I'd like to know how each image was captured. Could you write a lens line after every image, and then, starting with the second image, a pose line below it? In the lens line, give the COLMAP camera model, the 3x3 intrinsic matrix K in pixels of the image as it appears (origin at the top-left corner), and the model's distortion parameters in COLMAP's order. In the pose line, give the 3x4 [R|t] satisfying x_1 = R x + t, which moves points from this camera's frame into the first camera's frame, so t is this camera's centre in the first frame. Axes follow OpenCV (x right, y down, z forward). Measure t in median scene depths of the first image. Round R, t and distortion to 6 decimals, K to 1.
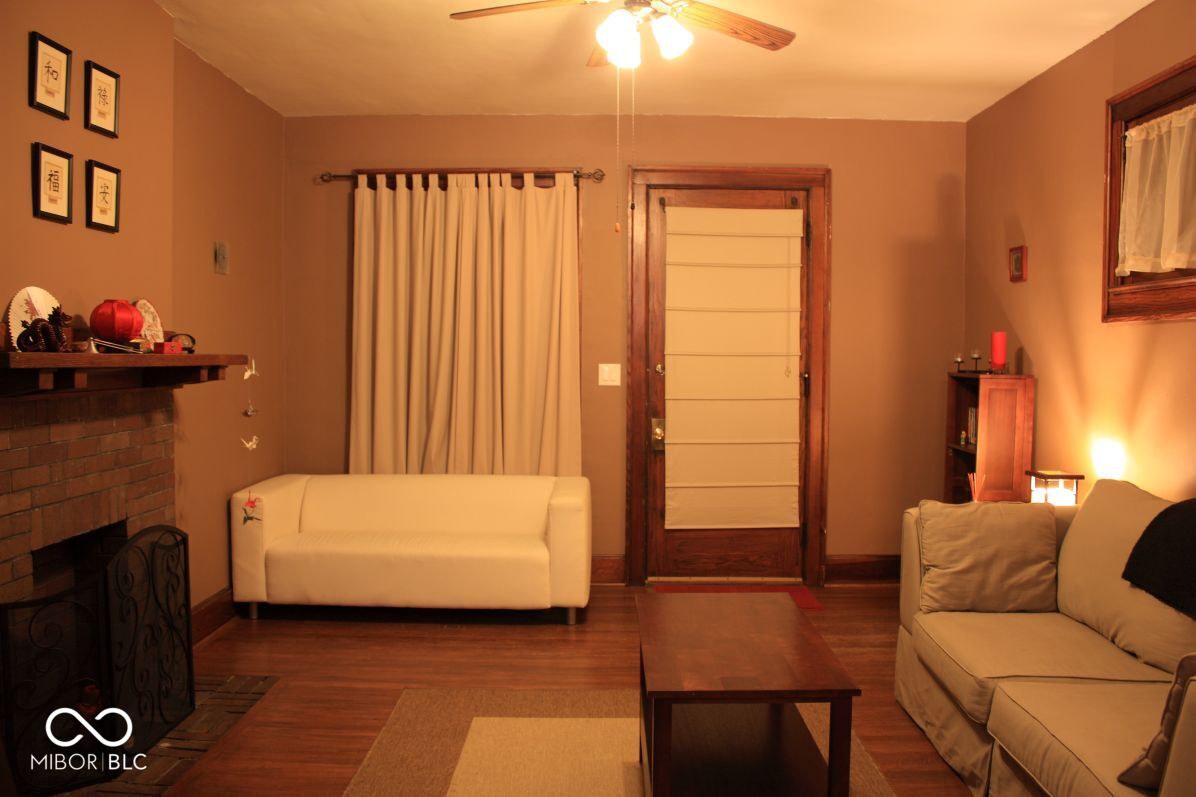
lens RADIAL K [[1017.2, 0, 598.0], [0, 1017.2, 398.5], [0, 0, 1]] dist [-0.167920, 0.167982]
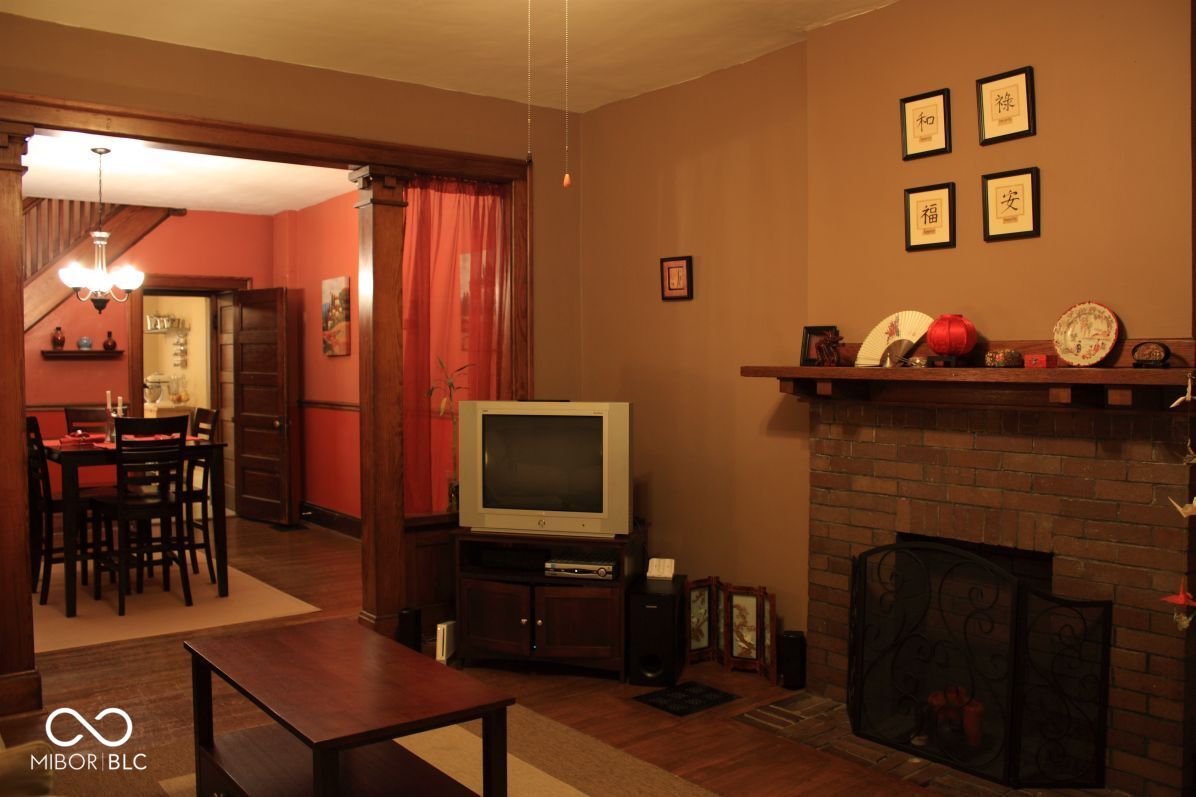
lens RADIAL K [[1017.2, 0, 598.0], [0, 1017.2, 398.5], [0, 0, 1]] dist [-0.167920, 0.167982]
pose [[-0.780592, 0.018179, -0.624776, 0.430708], [-0.028487, 0.997504, 0.064616, -0.068985], [0.624391, 0.068237, -0.778126, 1.554118]]
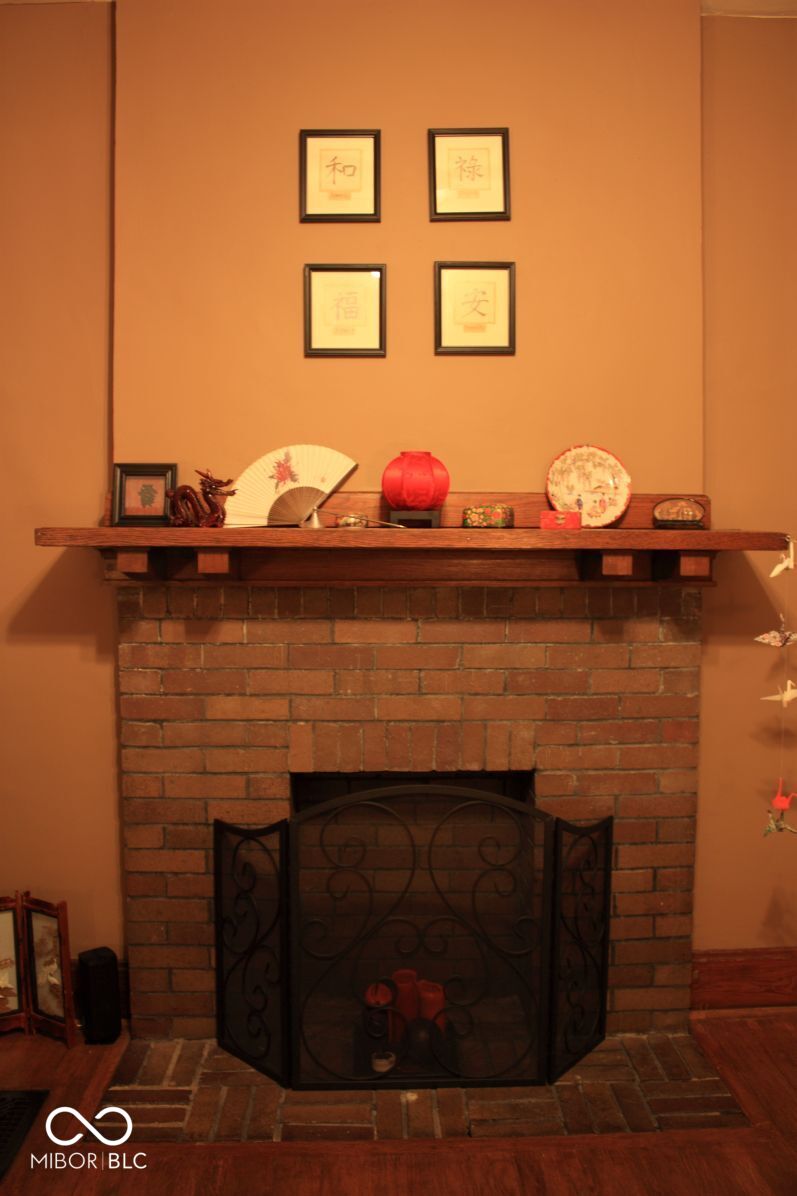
lens RADIAL K [[1017.2, 0, 398.5], [0, 1017.2, 598.0], [0, 0, 1]] dist [-0.167920, 0.167982]
pose [[0.046212, 0.056012, -0.997360, 0.232186], [-0.044383, 0.997556, 0.053967, -0.034304], [0.997945, 0.041772, 0.048585, 0.943166]]
